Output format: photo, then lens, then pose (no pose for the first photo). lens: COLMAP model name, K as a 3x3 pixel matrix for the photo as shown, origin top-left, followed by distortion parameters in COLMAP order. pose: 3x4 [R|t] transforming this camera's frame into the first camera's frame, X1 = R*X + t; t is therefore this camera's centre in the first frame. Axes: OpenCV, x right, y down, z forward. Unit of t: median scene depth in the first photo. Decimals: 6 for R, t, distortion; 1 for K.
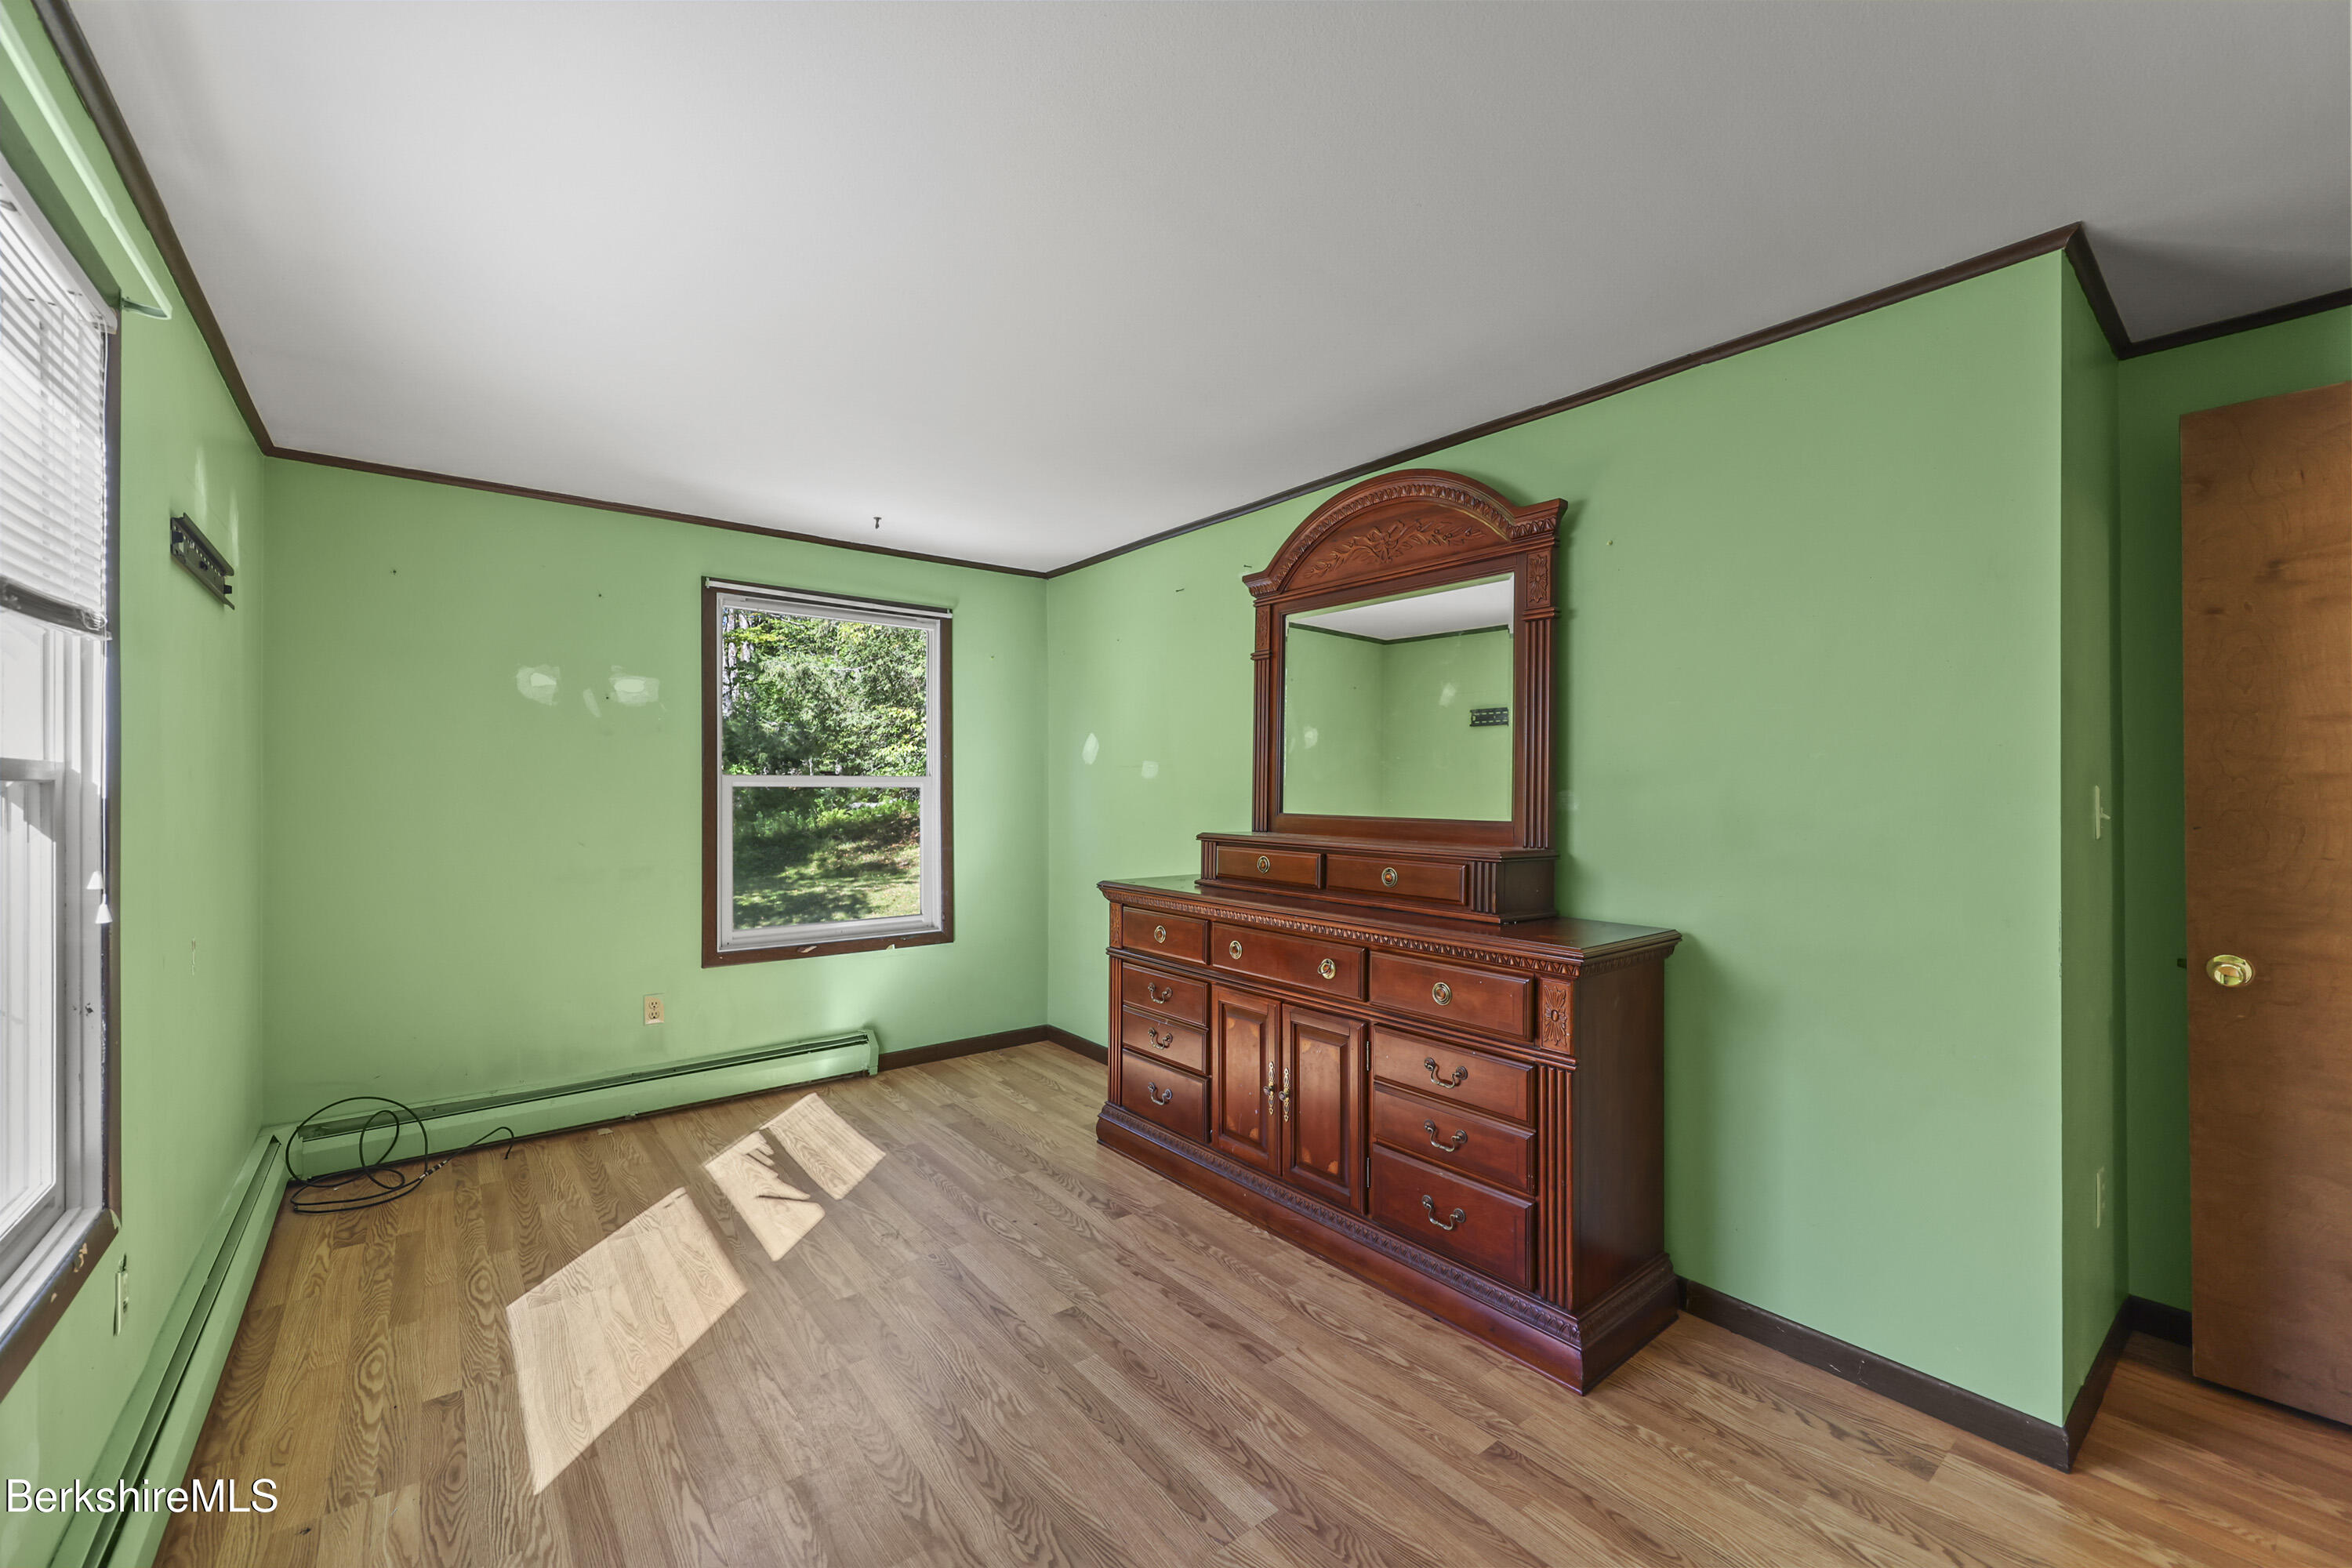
lens RADIAL K [[949.3, 0, 1190.9], [0, 949.3, 786.4], [0, 0, 1]] dist [0.001620, 0.000197]
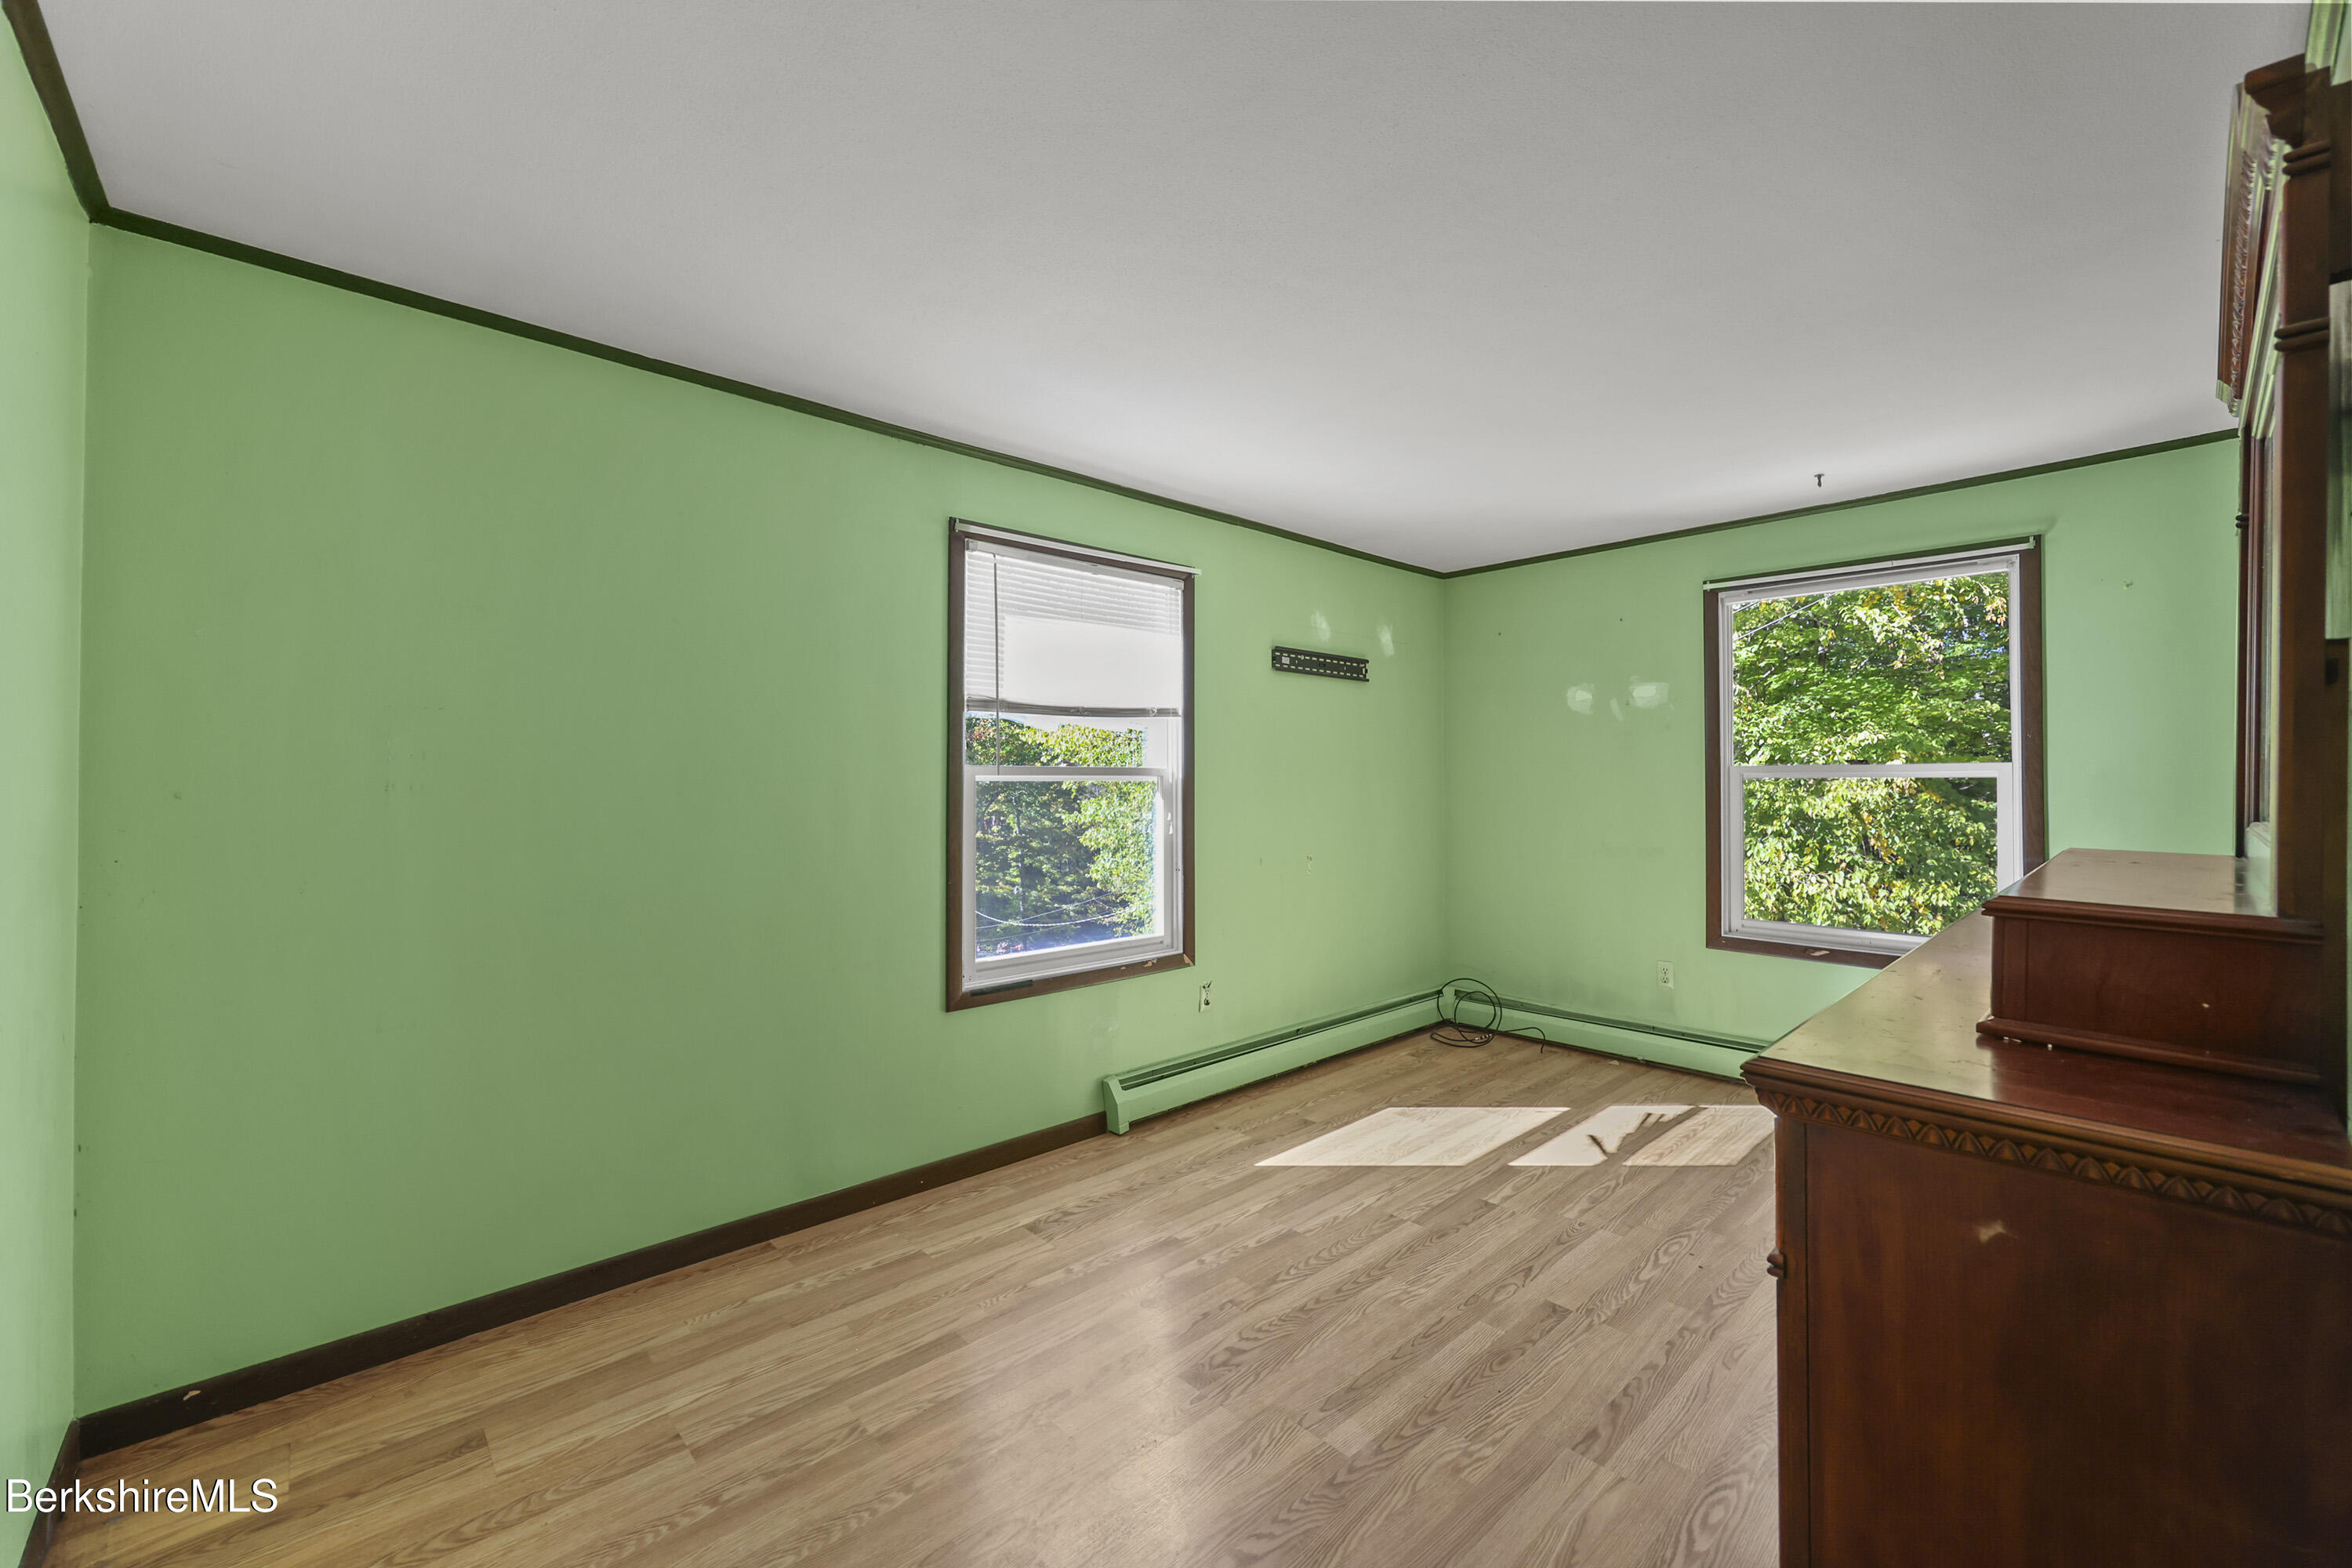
lens RADIAL K [[949.3, 0, 1173.5], [0, 949.3, 787.0], [0, 0, 1]] dist [0.001620, 0.000197]
pose [[0.067430, 0.005610, -0.997708, 0.738613], [0.001200, 0.999983, 0.005704, 0.005510], [0.997723, -0.001582, 0.067422, 0.479361]]
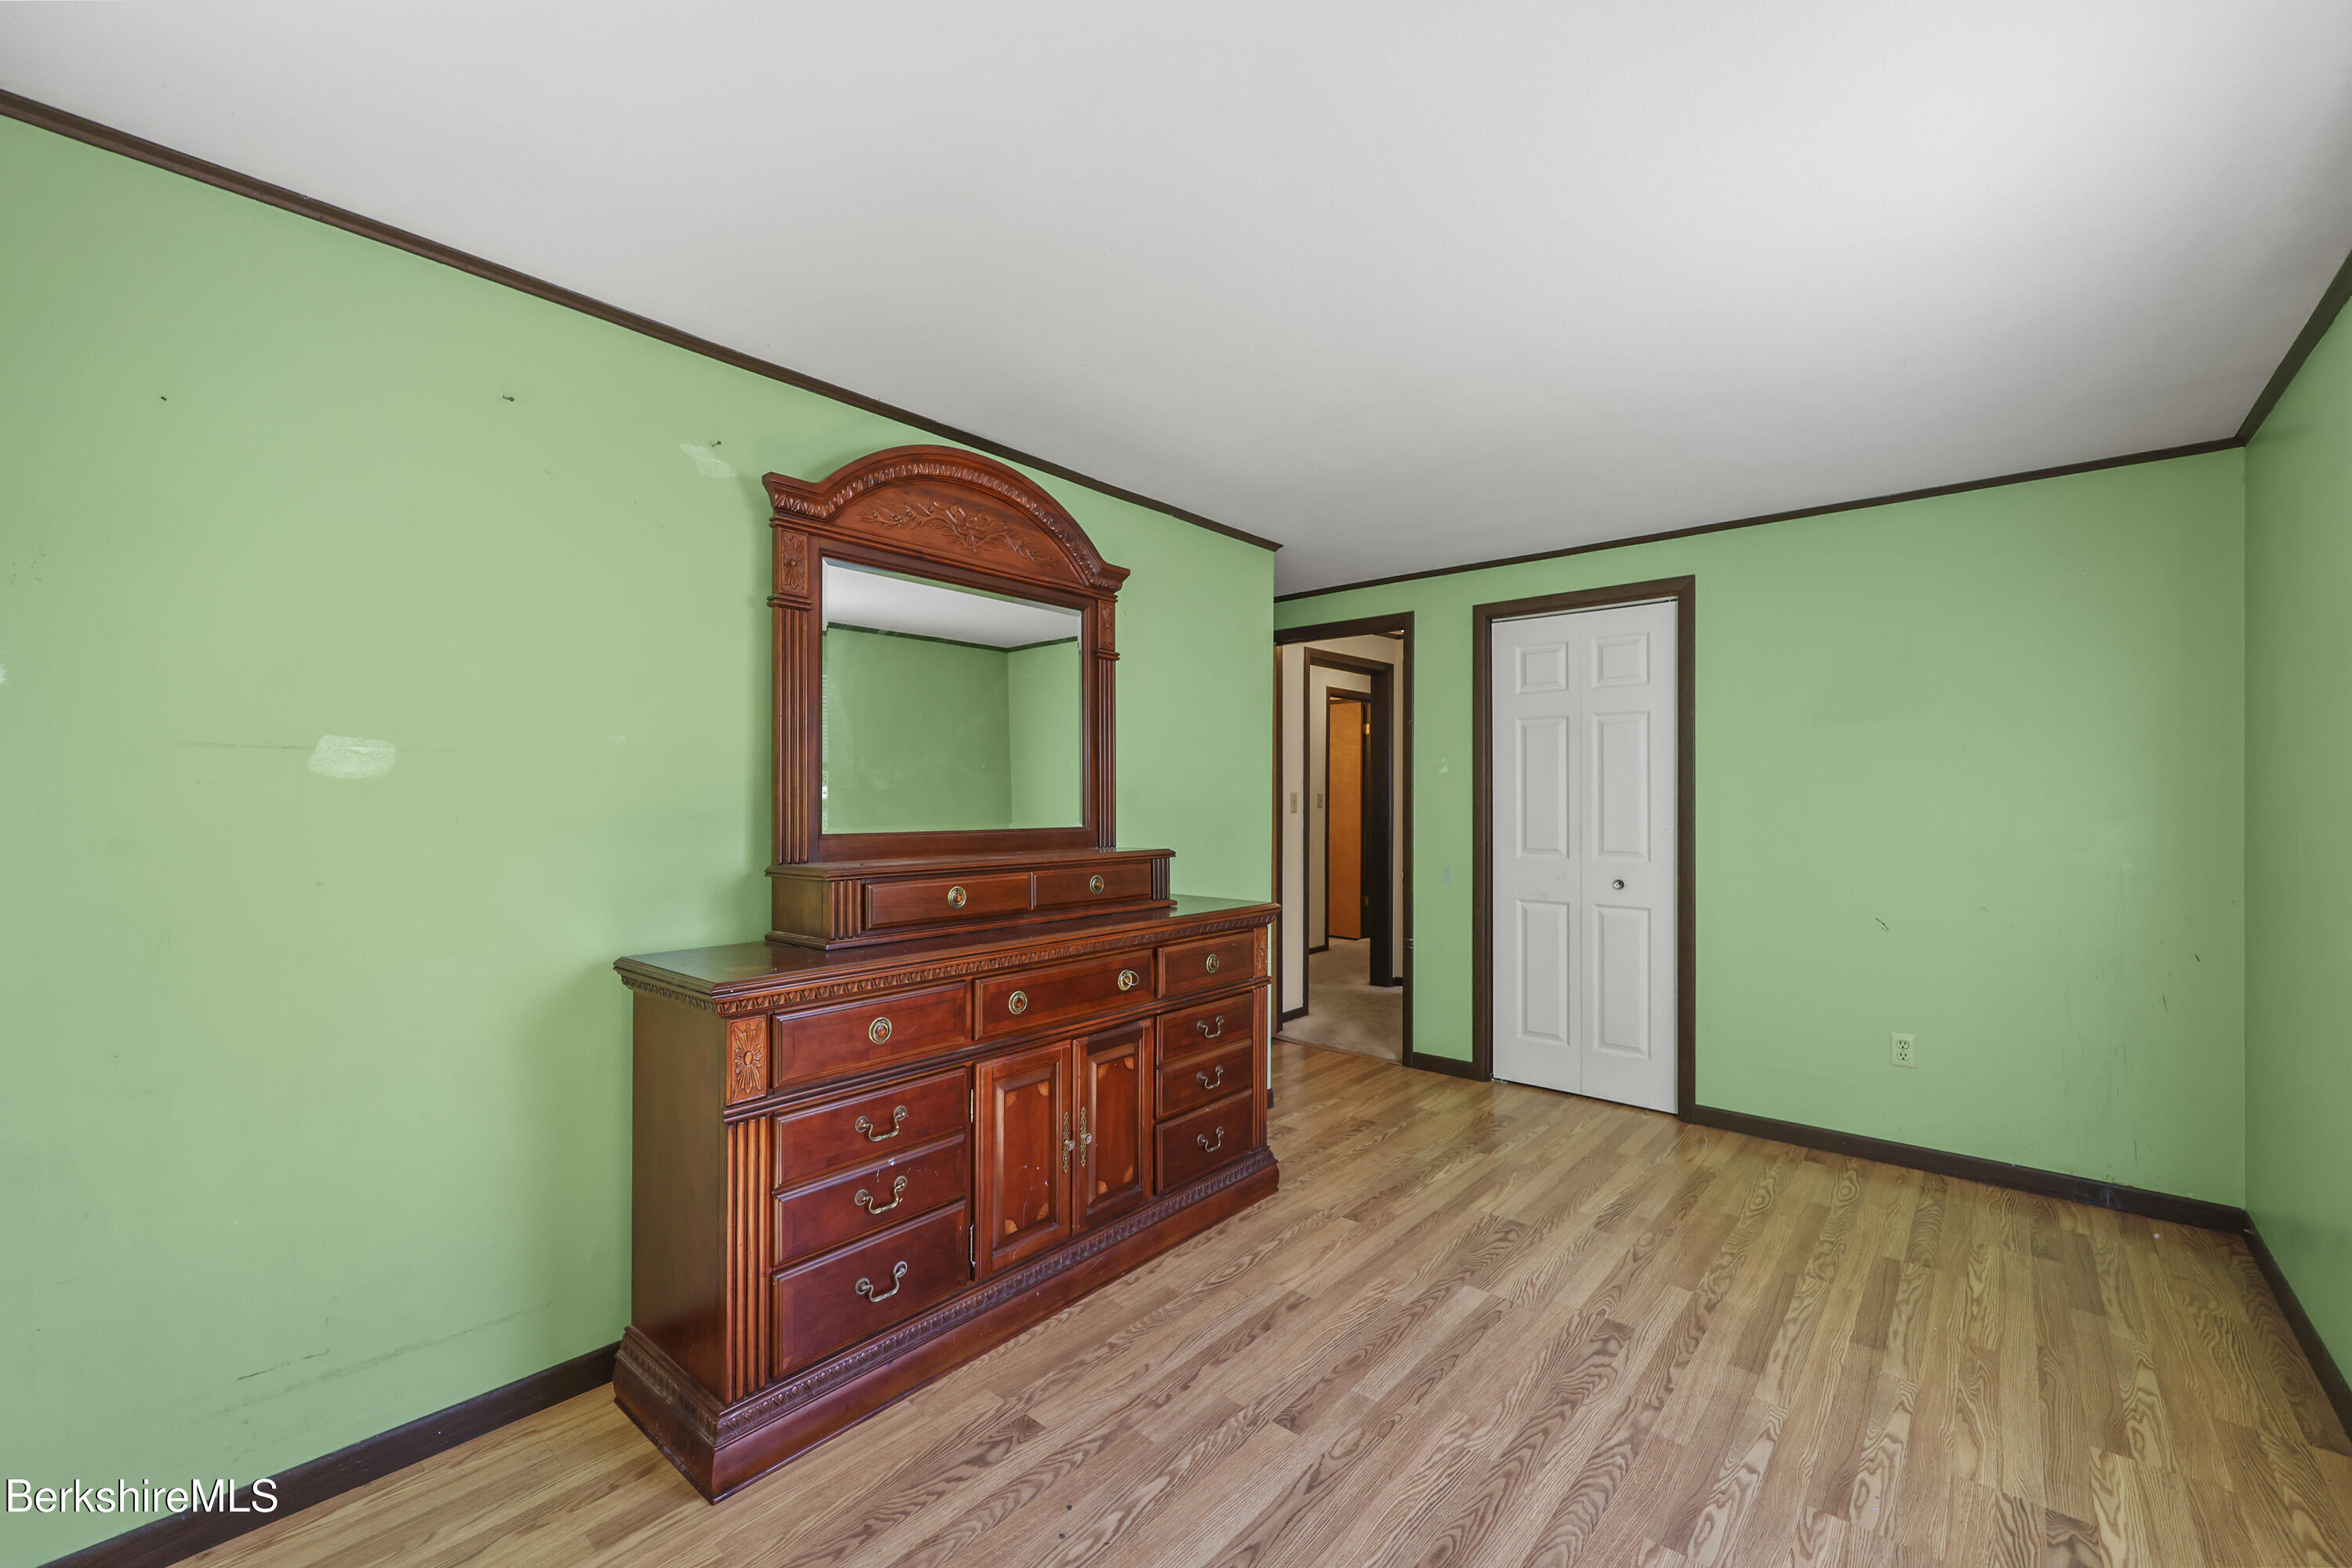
lens RADIAL K [[949.3, 0, 1180.5], [0, 949.3, 792.8], [0, 0, 1]] dist [0.001620, 0.000197]
pose [[-0.179499, 0.000935, 0.983758, -0.840908], [-0.002193, 0.999997, -0.001351, -0.003069], [-0.983756, -0.002400, -0.179497, 1.114984]]
